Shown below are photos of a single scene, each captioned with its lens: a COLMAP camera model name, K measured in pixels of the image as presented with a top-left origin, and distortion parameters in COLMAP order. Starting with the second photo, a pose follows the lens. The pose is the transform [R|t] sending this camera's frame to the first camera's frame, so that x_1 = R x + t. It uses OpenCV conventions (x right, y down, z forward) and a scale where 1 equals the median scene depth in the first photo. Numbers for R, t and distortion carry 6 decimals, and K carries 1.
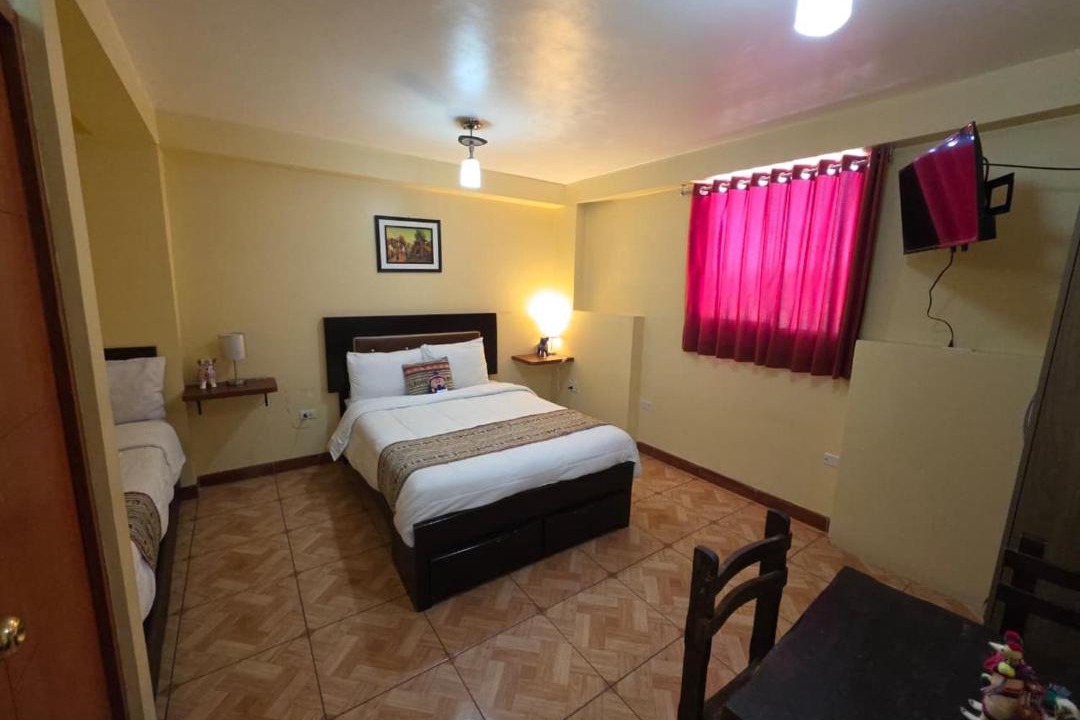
lens RADIAL K [[429.1, 0, 542.0], [0, 429.1, 353.0], [0, 0, 1]] dist [-0.000698, 0.000030]
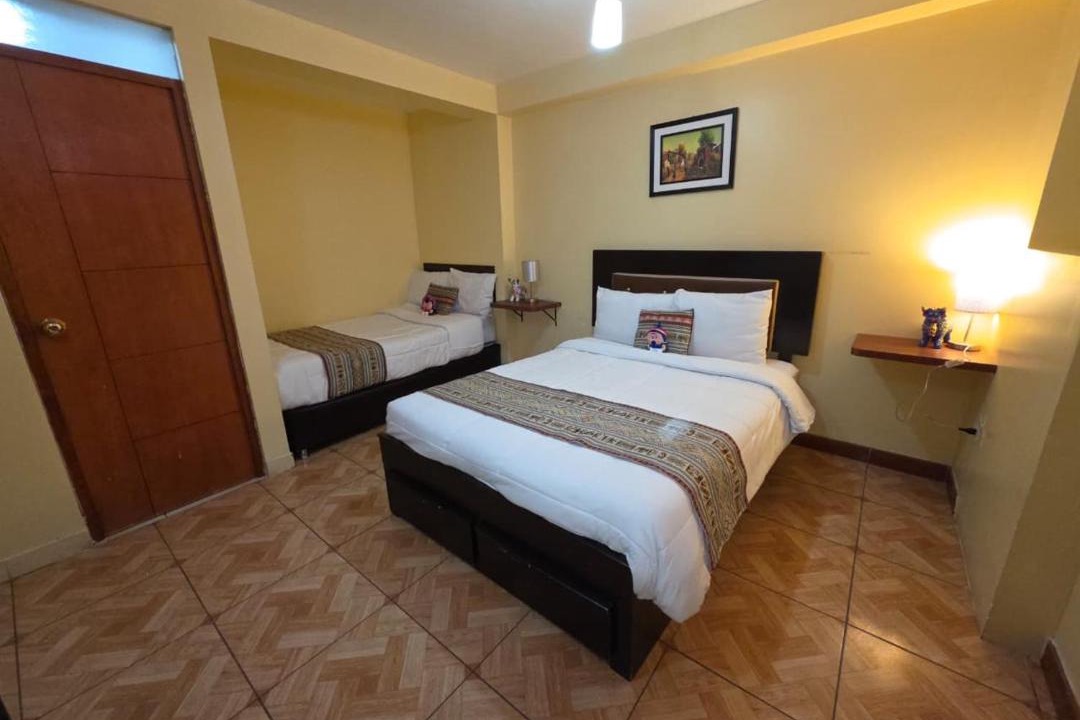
lens RADIAL K [[429.1, 0, 542.0], [0, 429.1, 353.0], [0, 0, 1]] dist [-0.000698, 0.000030]
pose [[0.279609, 0.231410, -0.931809, 0.429090], [-0.129748, 0.970724, 0.202141, -0.035008], [0.951307, 0.064380, 0.301448, 0.581143]]
